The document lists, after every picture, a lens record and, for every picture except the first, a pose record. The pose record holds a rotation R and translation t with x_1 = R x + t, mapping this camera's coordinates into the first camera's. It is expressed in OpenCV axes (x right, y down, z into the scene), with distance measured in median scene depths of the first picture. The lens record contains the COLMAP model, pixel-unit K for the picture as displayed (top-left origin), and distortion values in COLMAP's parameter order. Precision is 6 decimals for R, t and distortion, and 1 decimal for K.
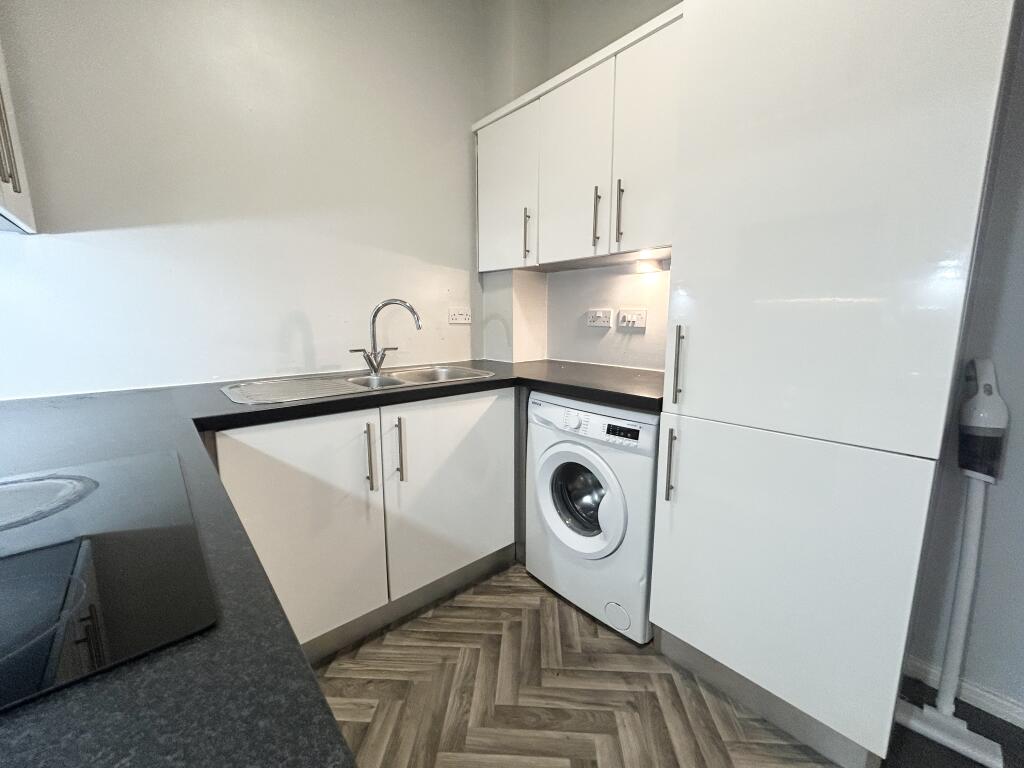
lens RADIAL K [[411.3, 0, 516.2], [0, 411.3, 378.2], [0, 0, 1]] dist [-0.004482, 0.000314]
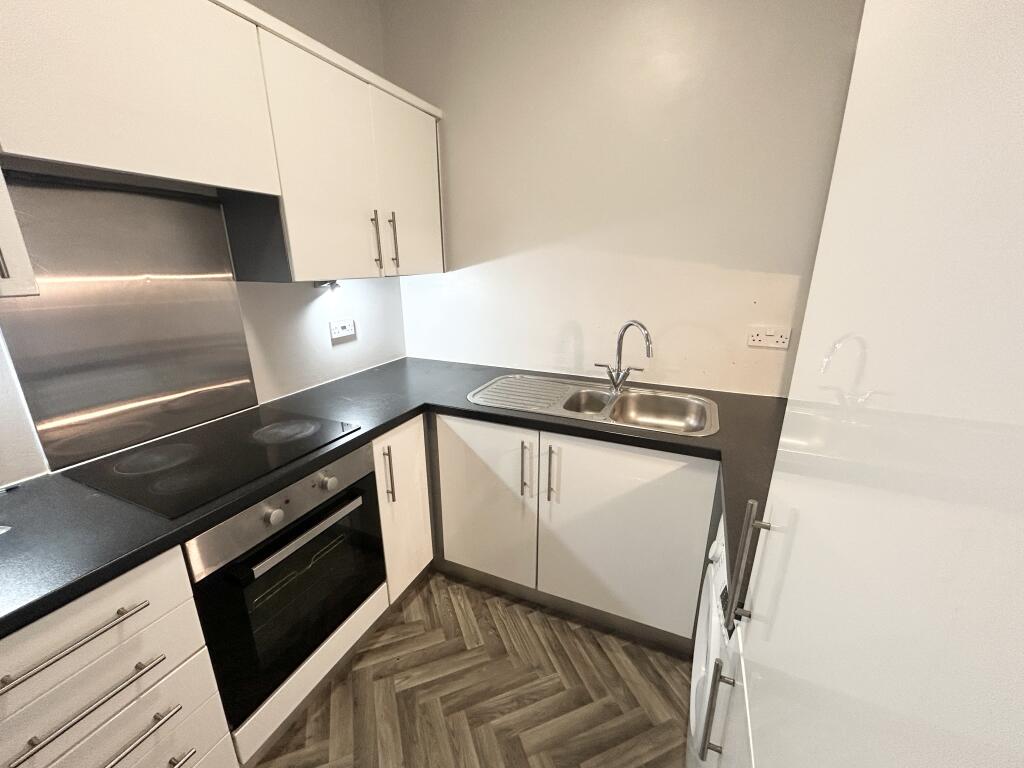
lens RADIAL K [[411.3, 0, 516.4], [0, 411.3, 387.6], [0, 0, 1]] dist [-0.004482, 0.000314]
pose [[0.412861, 0.263741, -0.871772, 0.543320], [-0.136671, 0.964258, 0.226995, -0.268019], [0.900481, 0.025429, 0.434151, 0.433912]]
